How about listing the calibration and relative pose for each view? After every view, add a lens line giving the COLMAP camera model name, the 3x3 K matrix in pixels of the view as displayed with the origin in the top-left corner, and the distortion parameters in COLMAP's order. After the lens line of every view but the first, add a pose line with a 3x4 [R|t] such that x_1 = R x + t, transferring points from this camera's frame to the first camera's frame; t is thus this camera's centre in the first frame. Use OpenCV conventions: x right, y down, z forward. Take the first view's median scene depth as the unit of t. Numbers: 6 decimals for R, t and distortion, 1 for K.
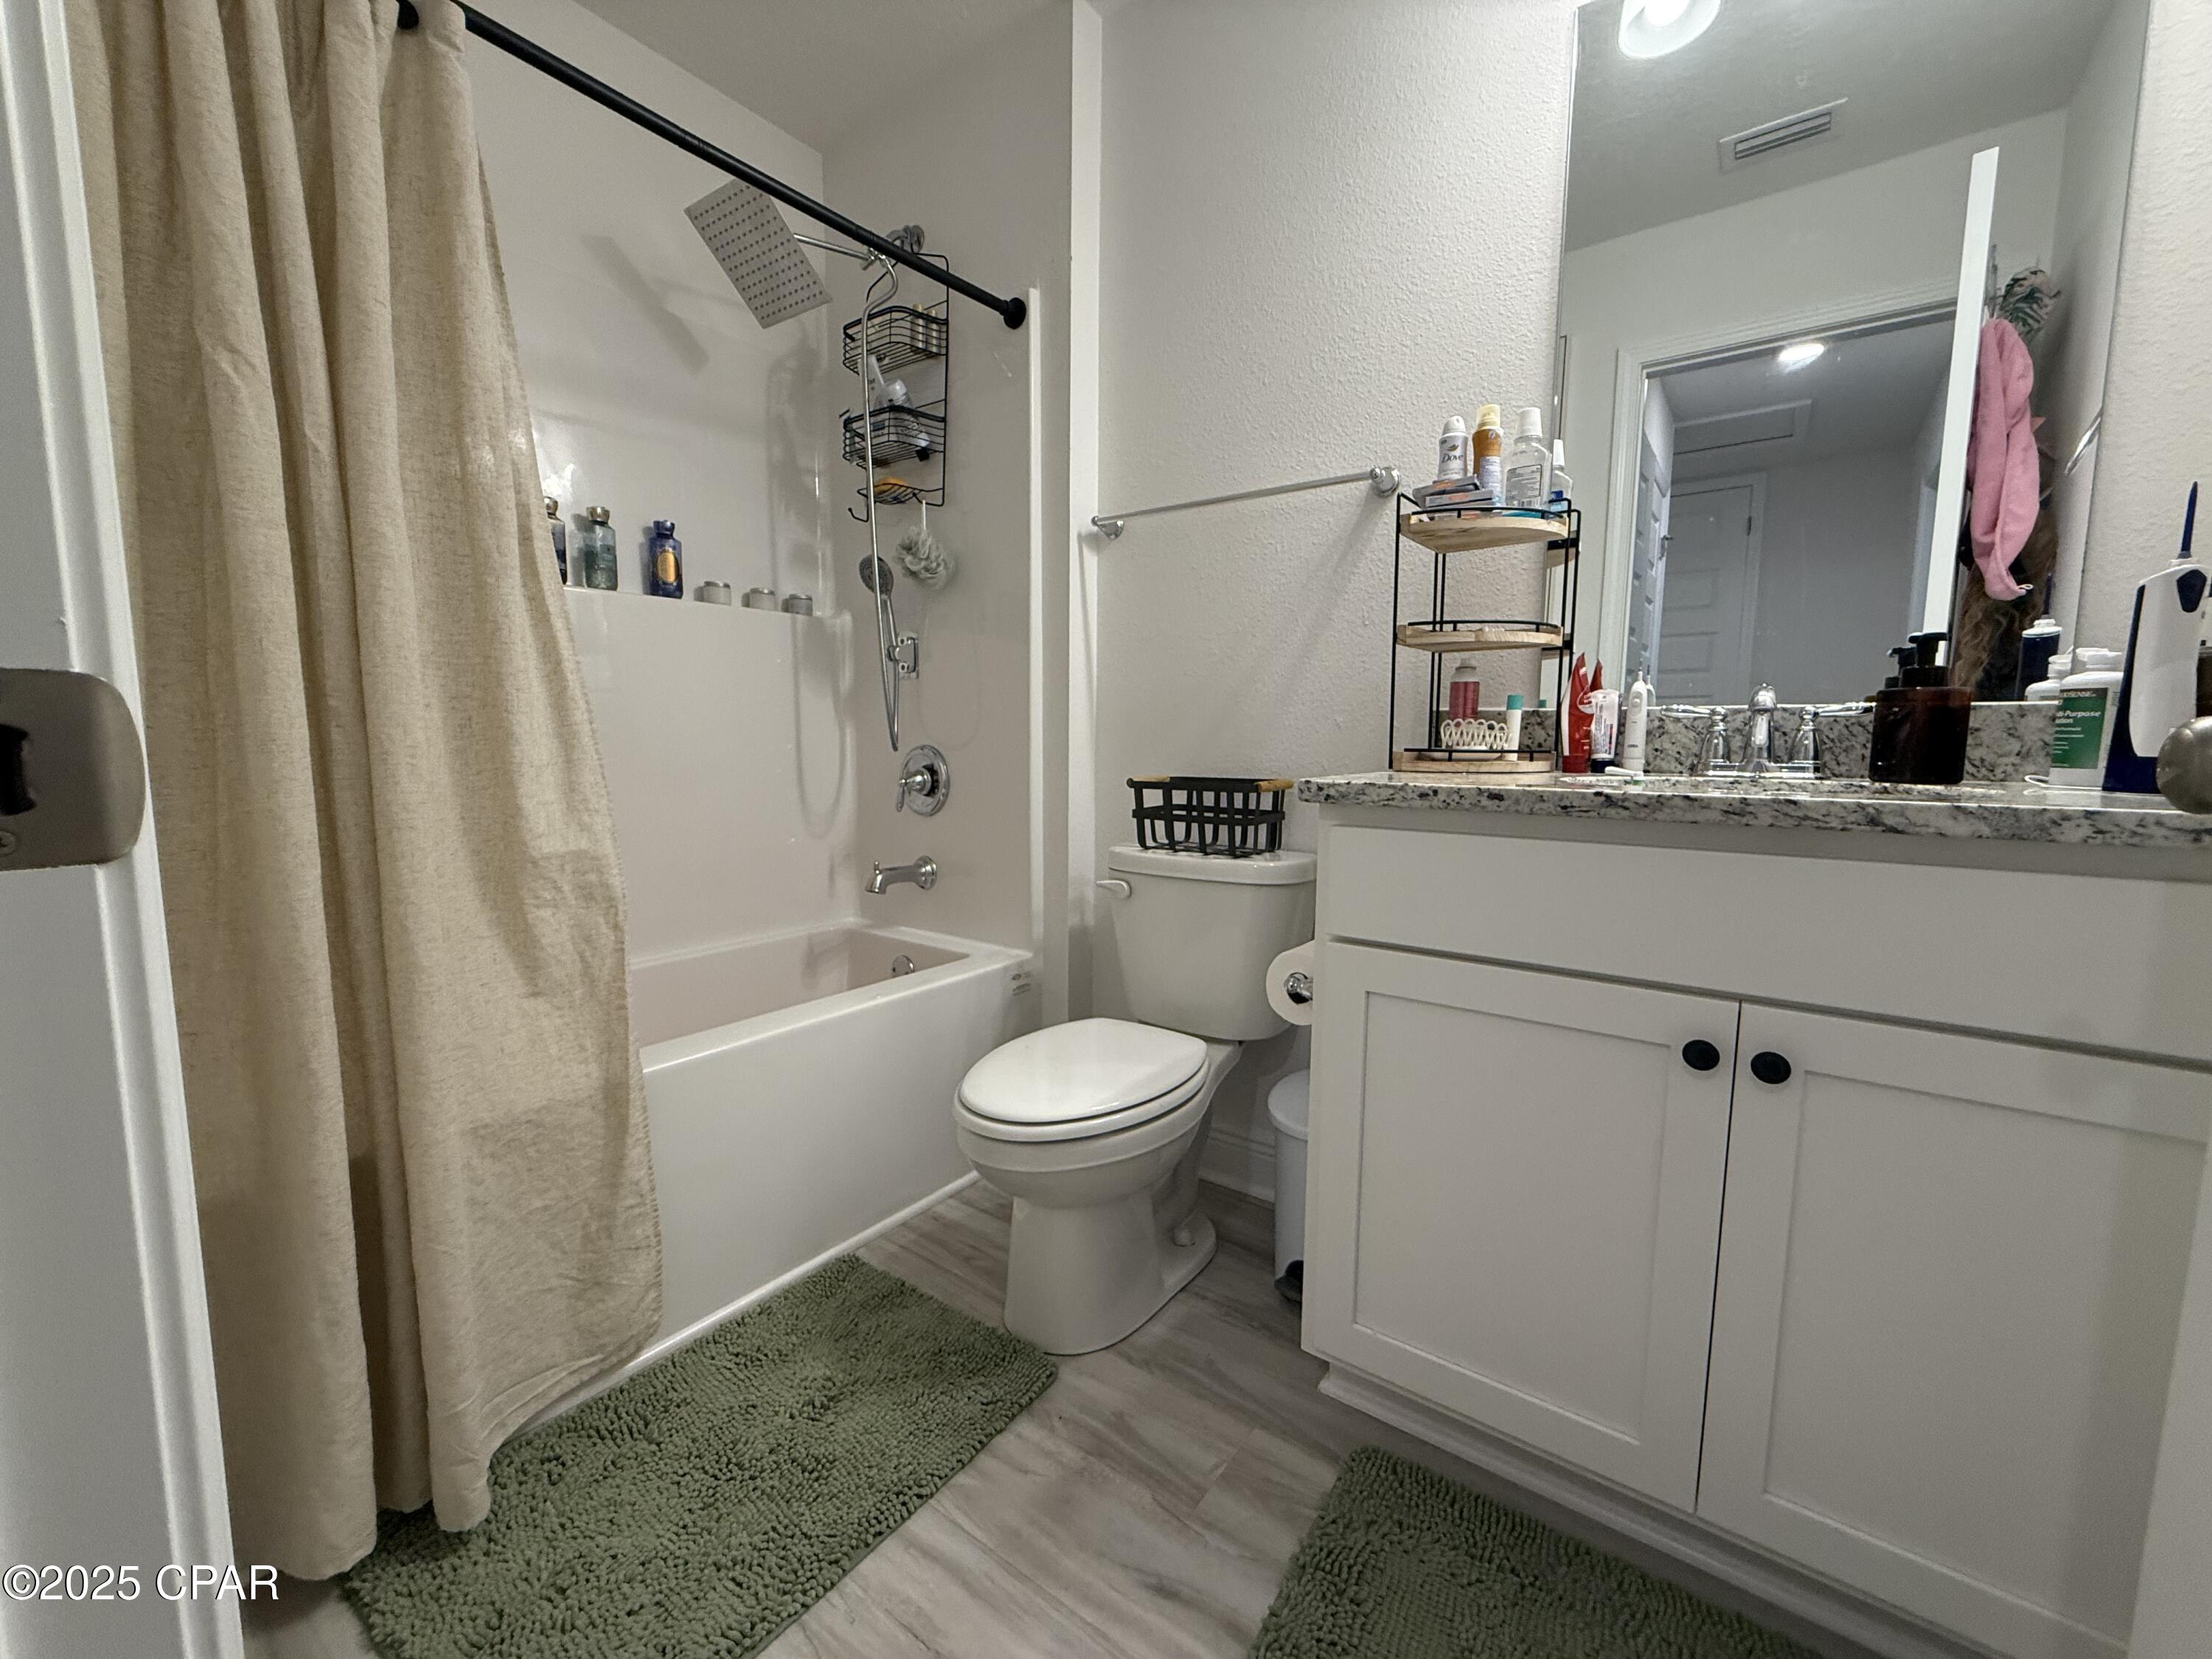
lens RADIAL K [[875.5, 0, 1107.5], [0, 875.5, 830.1], [0, 0, 1]] dist [-0.002456, 0.000481]
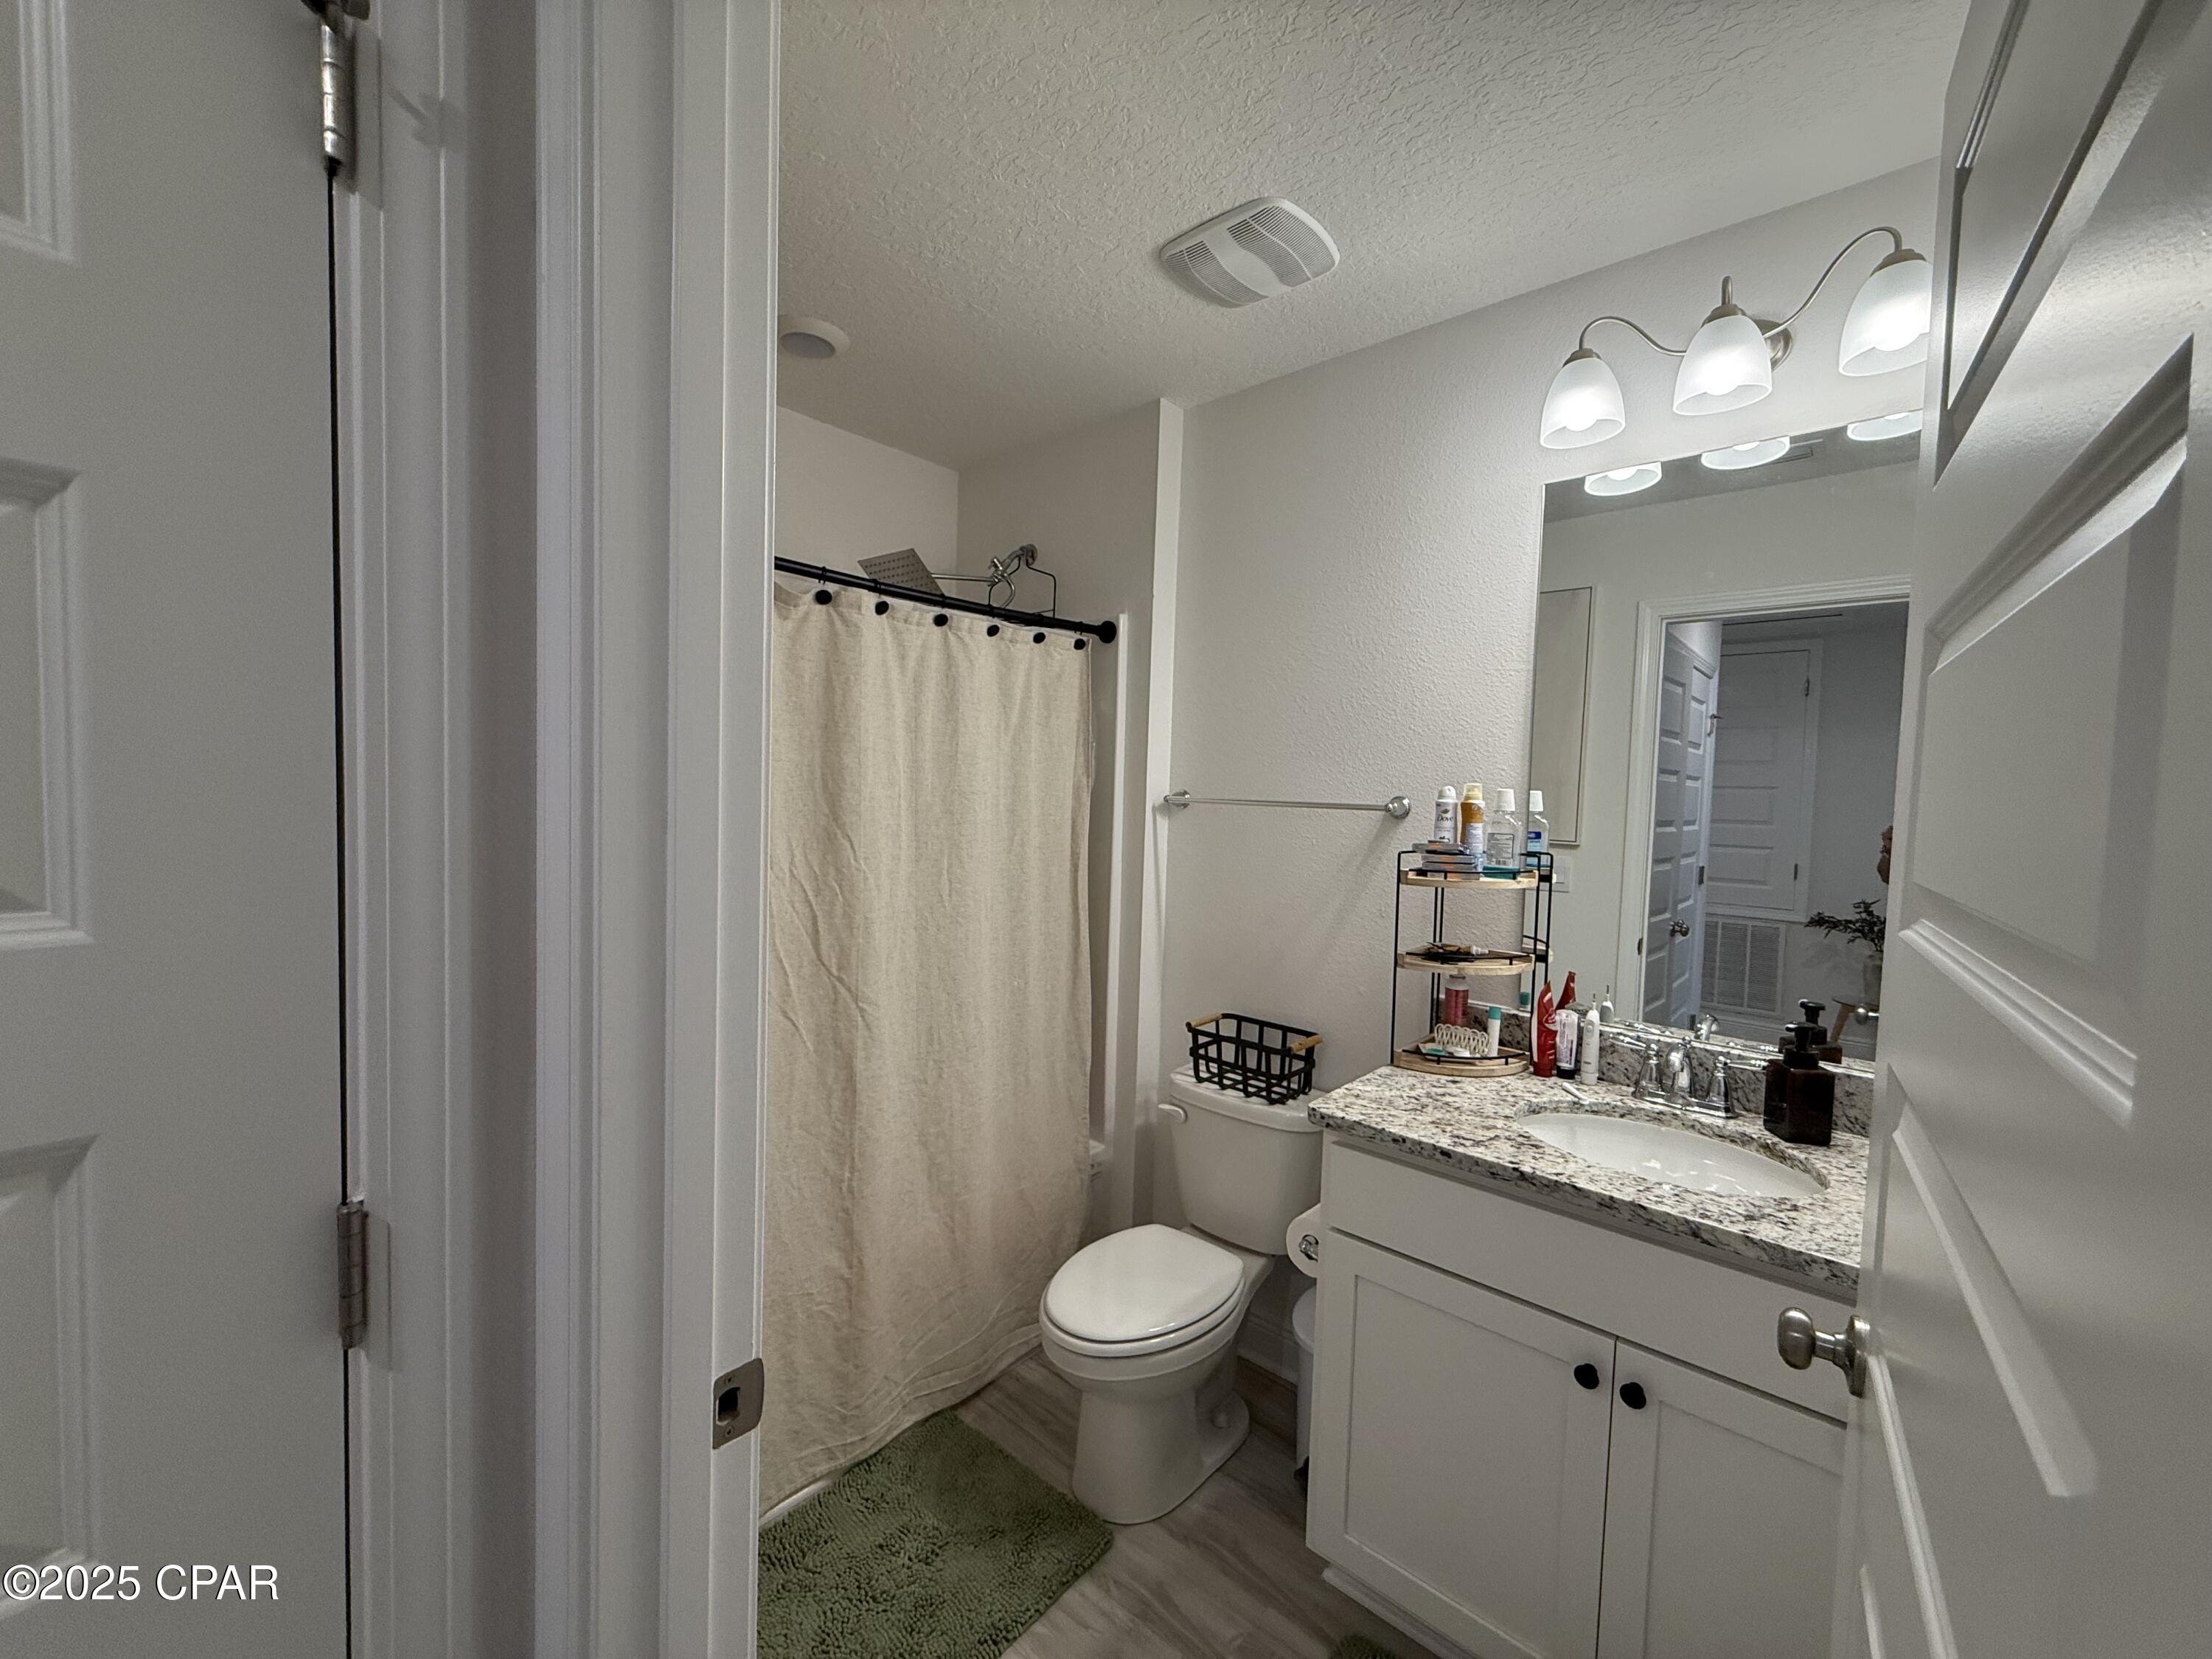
lens RADIAL K [[875.5, 0, 1104.7], [0, 875.5, 830.6], [0, 0, 1]] dist [-0.002456, 0.000481]
pose [[0.995677, 0.027839, -0.088617, 0.012861], [-0.033542, 0.997416, -0.063532, -0.306606], [0.086619, 0.066230, 0.994038, -0.309247]]
